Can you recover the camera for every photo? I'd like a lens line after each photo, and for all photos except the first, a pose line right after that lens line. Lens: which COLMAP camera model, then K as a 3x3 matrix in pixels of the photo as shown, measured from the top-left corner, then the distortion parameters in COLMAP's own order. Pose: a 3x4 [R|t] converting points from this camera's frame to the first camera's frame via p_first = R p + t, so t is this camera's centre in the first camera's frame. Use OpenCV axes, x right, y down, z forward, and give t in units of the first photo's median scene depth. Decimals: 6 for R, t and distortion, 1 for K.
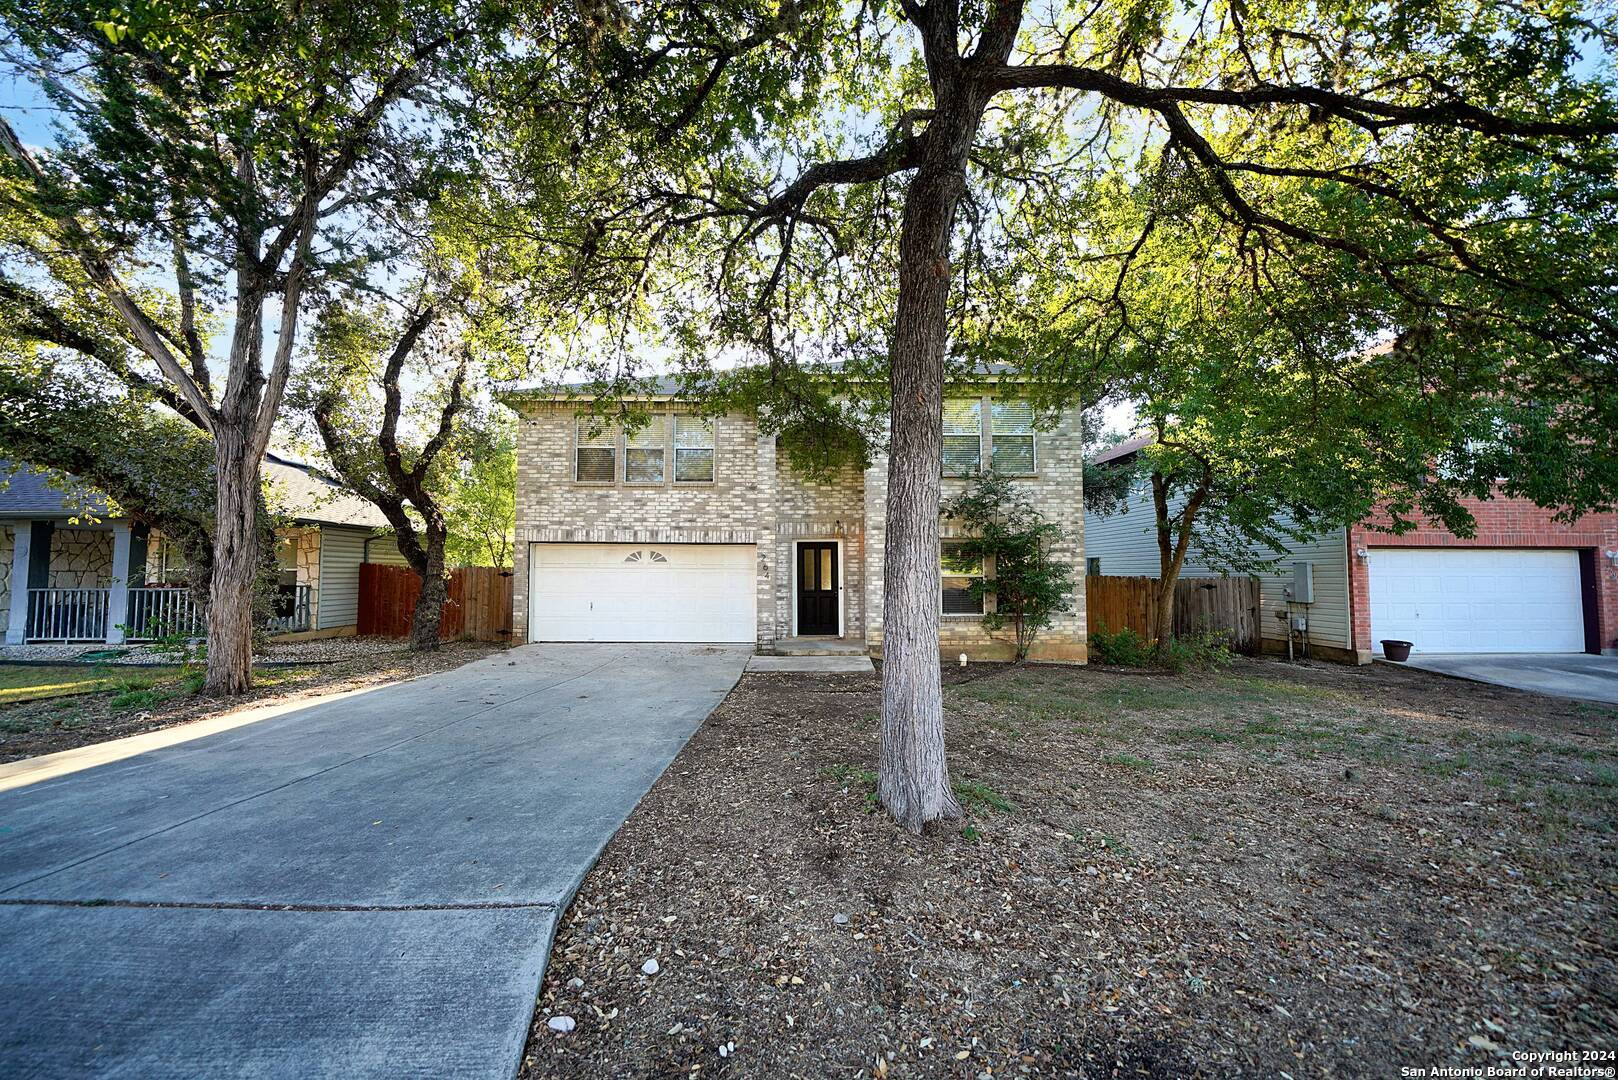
lens RADIAL K [[556.3, 0, 802.4], [0, 556.3, 546.9], [0, 0, 1]] dist [-0.019497, 0.001459]
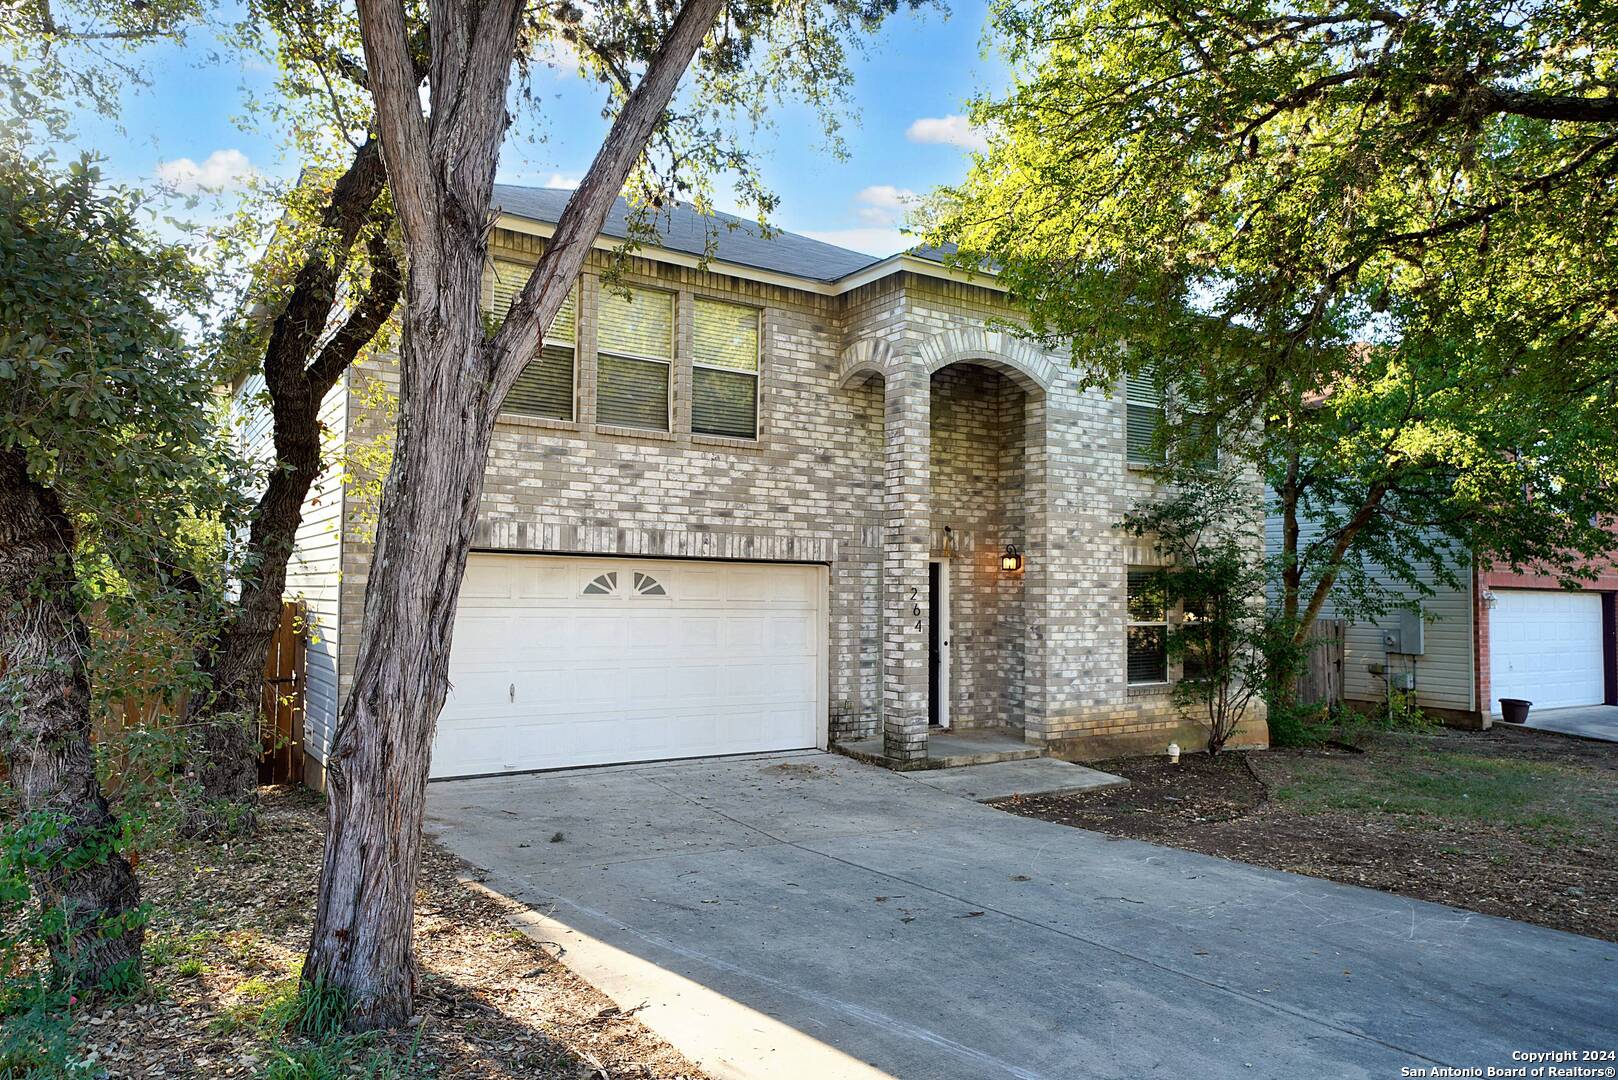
lens RADIAL K [[1051.6, 0, 803.3], [0, 1051.6, 543.0], [0, 0, 1]] dist [0.034430, 0.001725]
pose [[0.845597, 0.034024, 0.532736, -0.713271], [-0.038088, 0.999269, -0.003363, -0.022696], [-0.532461, -0.017447, 0.846275, 0.170867]]
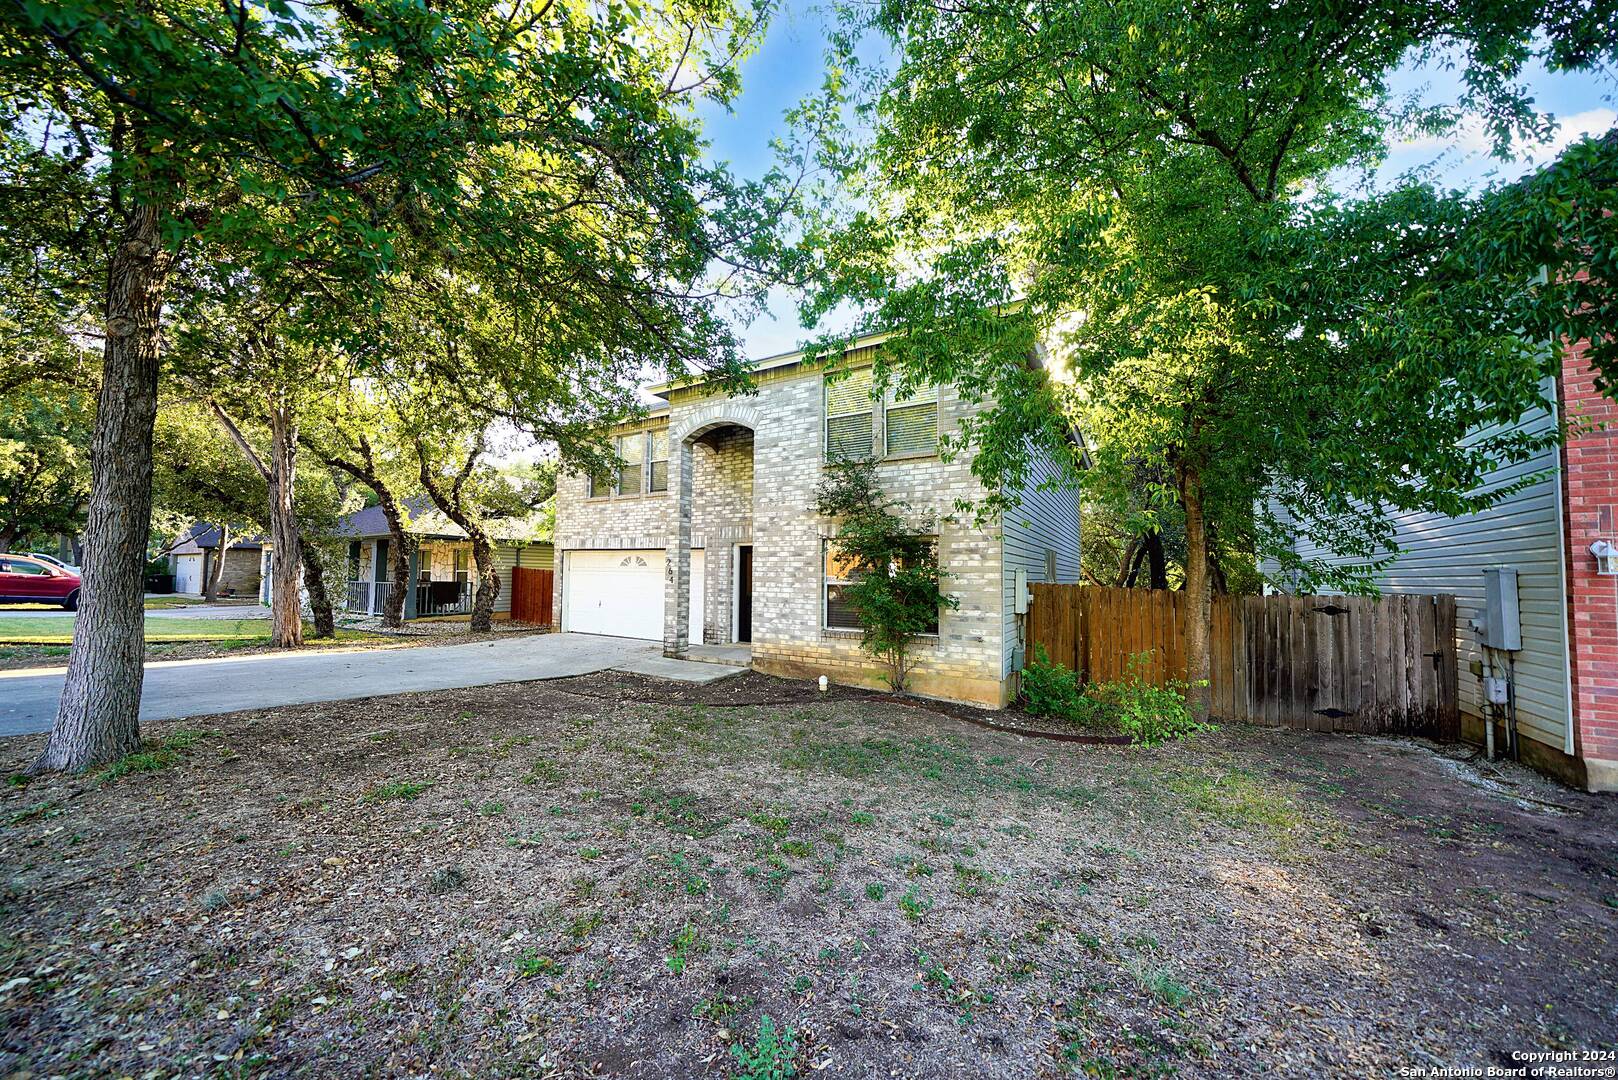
lens RADIAL K [[556.3, 0, 802.7], [0, 556.3, 548.3], [0, 0, 1]] dist [-0.019497, 0.001459]
pose [[0.850858, -0.015333, -0.525172, 0.669725], [0.012982, 0.999882, -0.008161, 0.005321], [0.525236, 0.000126, 0.850957, 0.253379]]
